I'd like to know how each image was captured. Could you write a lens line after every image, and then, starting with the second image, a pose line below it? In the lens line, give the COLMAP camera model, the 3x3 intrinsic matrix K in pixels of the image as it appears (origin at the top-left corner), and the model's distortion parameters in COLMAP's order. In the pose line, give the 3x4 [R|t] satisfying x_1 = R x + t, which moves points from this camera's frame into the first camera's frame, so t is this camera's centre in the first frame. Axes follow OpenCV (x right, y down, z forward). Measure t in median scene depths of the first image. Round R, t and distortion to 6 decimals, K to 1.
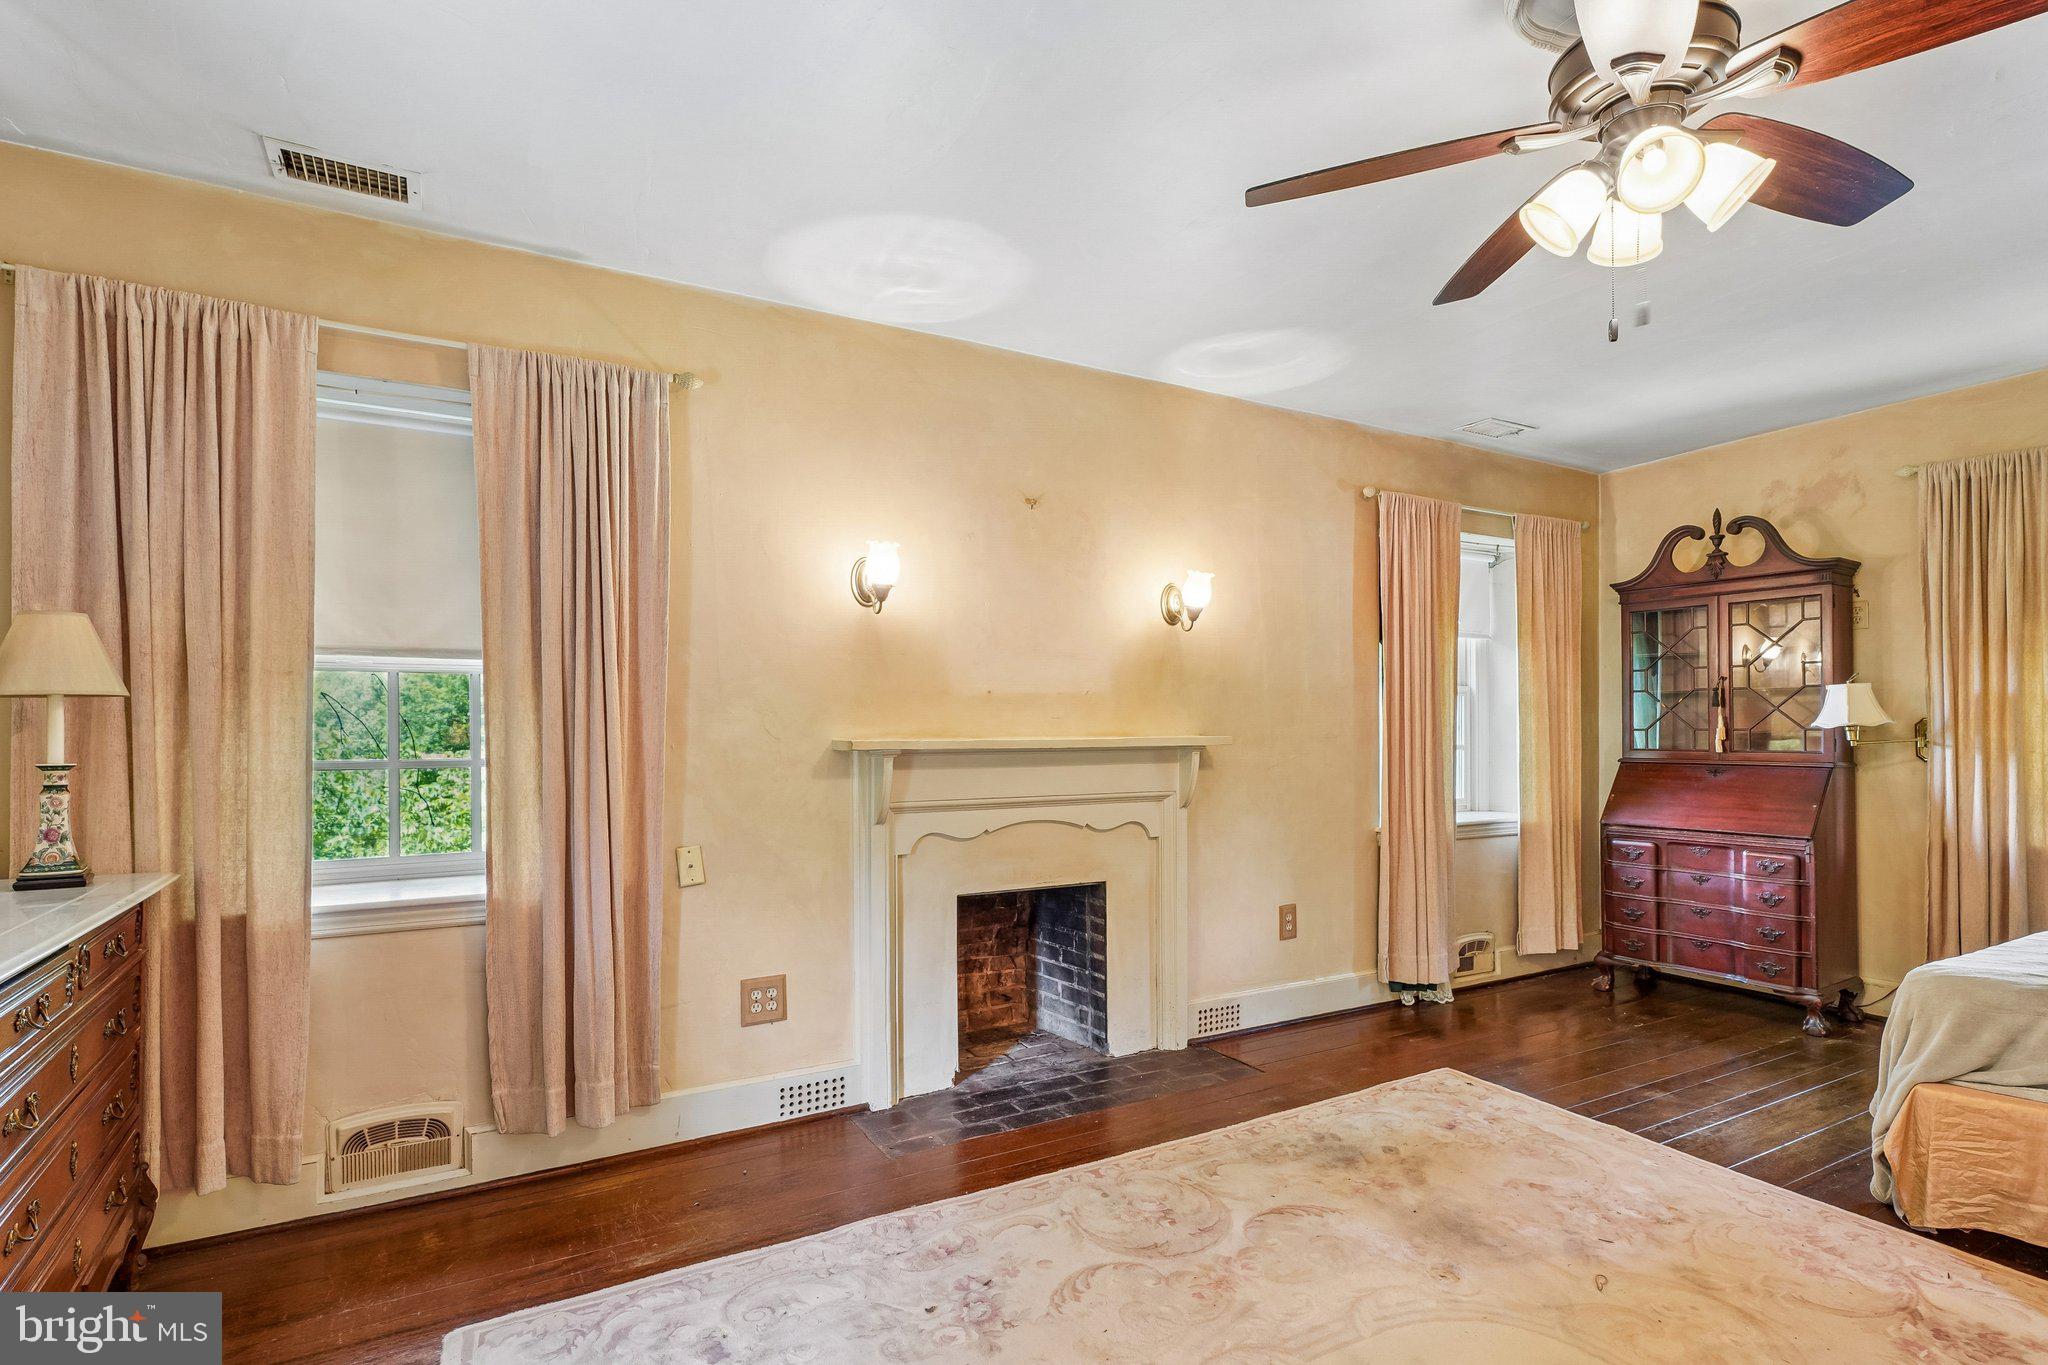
lens RADIAL K [[992.4, 0, 1002.0], [0, 992.4, 706.2], [0, 0, 1]] dist [0.000832, -0.000141]
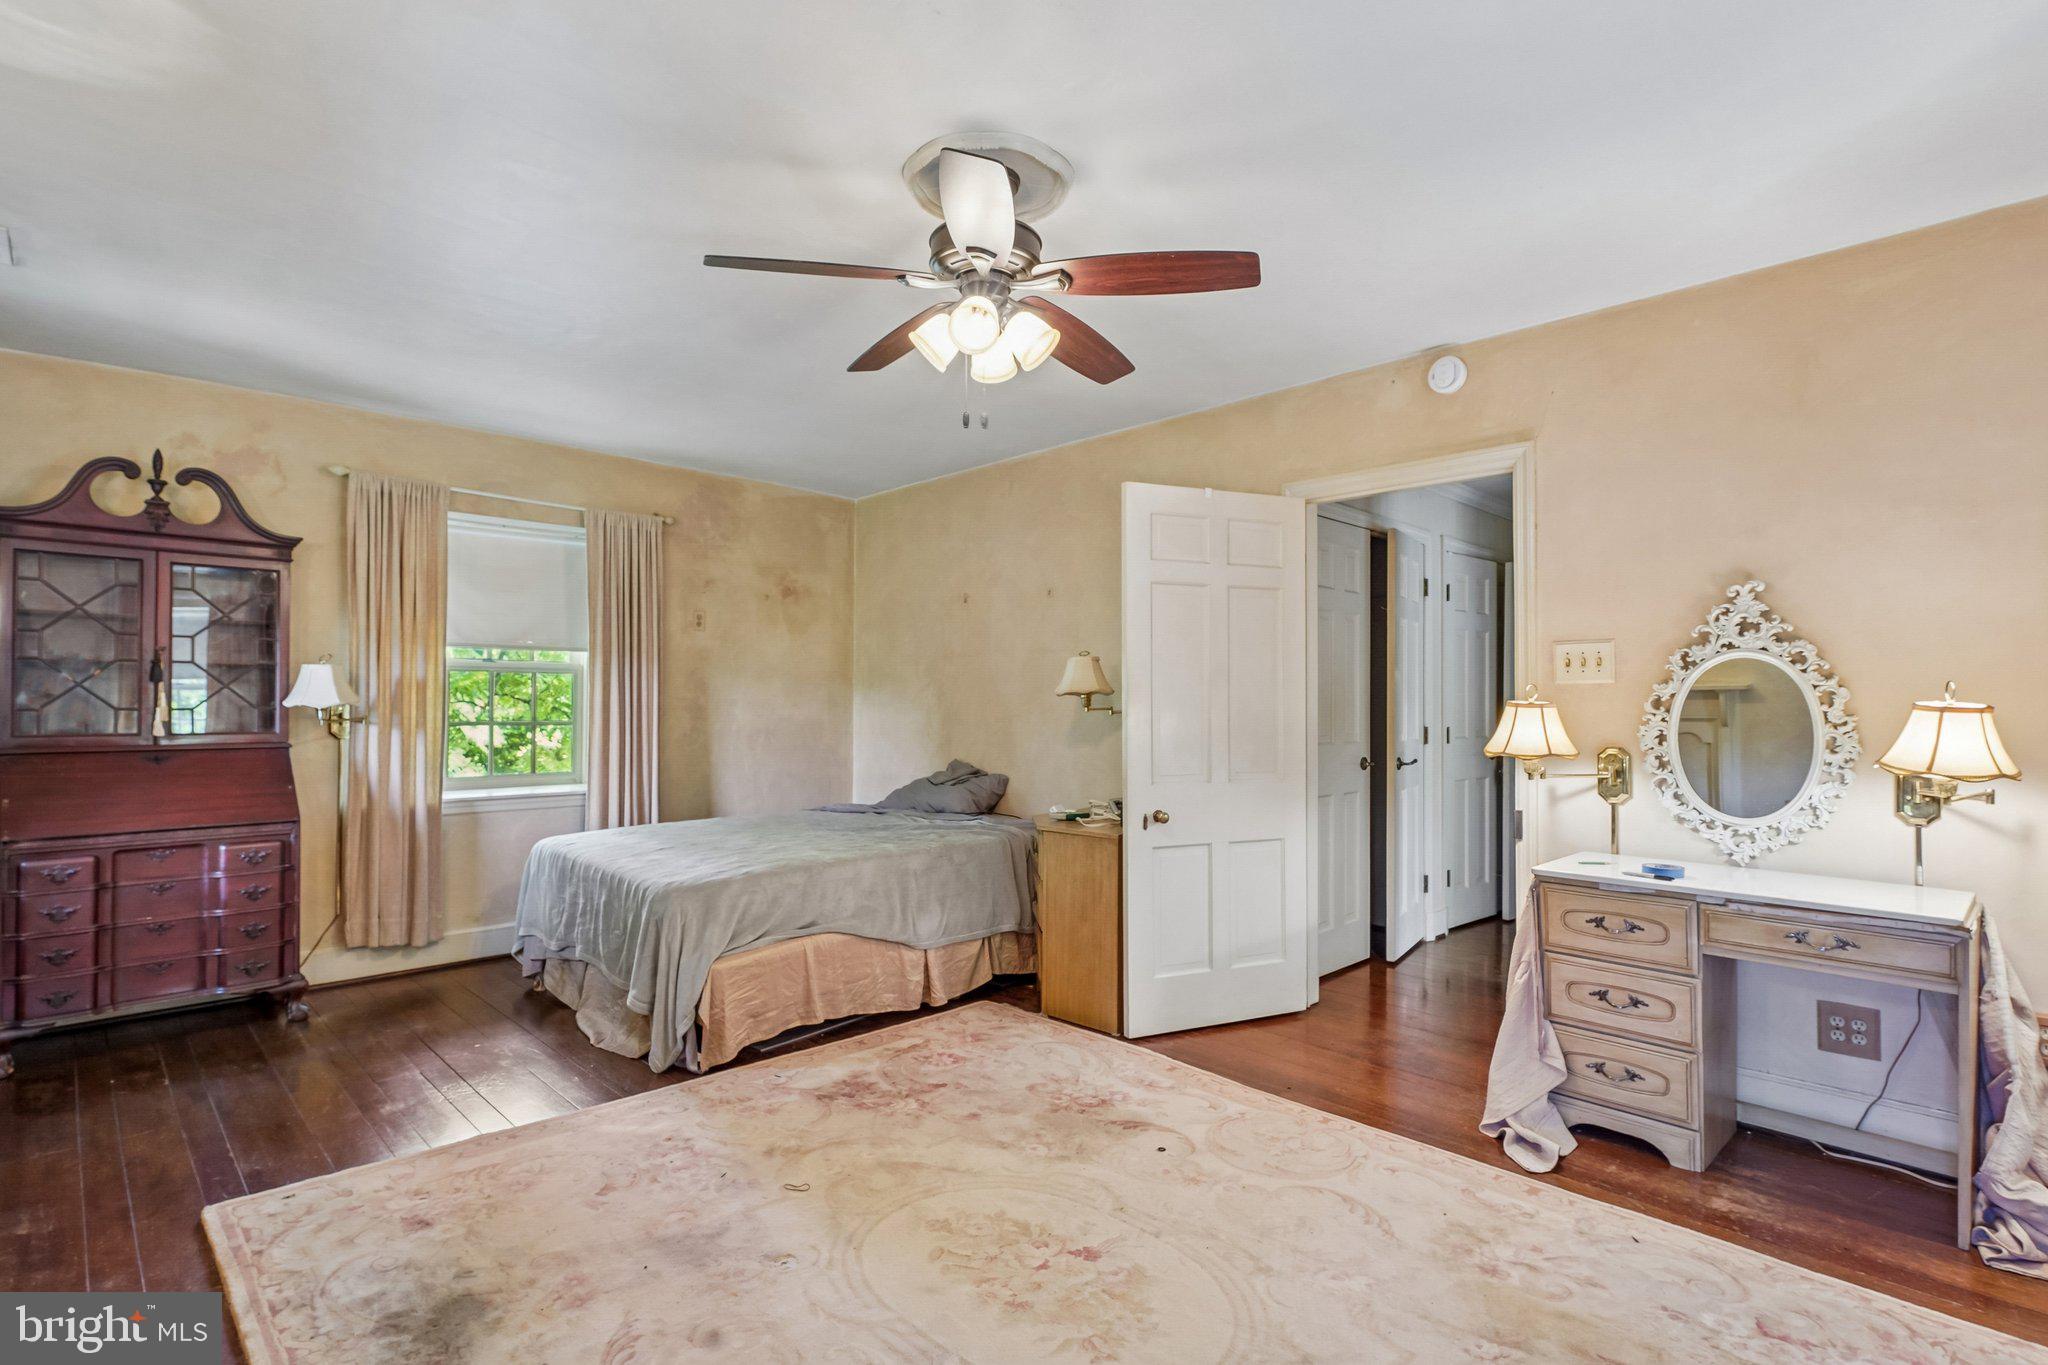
lens RADIAL K [[992.4, 0, 1002.0], [0, 992.4, 706.2], [0, 0, 1]] dist [0.000832, -0.000141]
pose [[-0.259766, -0.001279, 0.965671, -0.299597], [-0.025205, 0.999667, -0.005456, 0.007147], [-0.965343, -0.025757, -0.259712, 0.552543]]
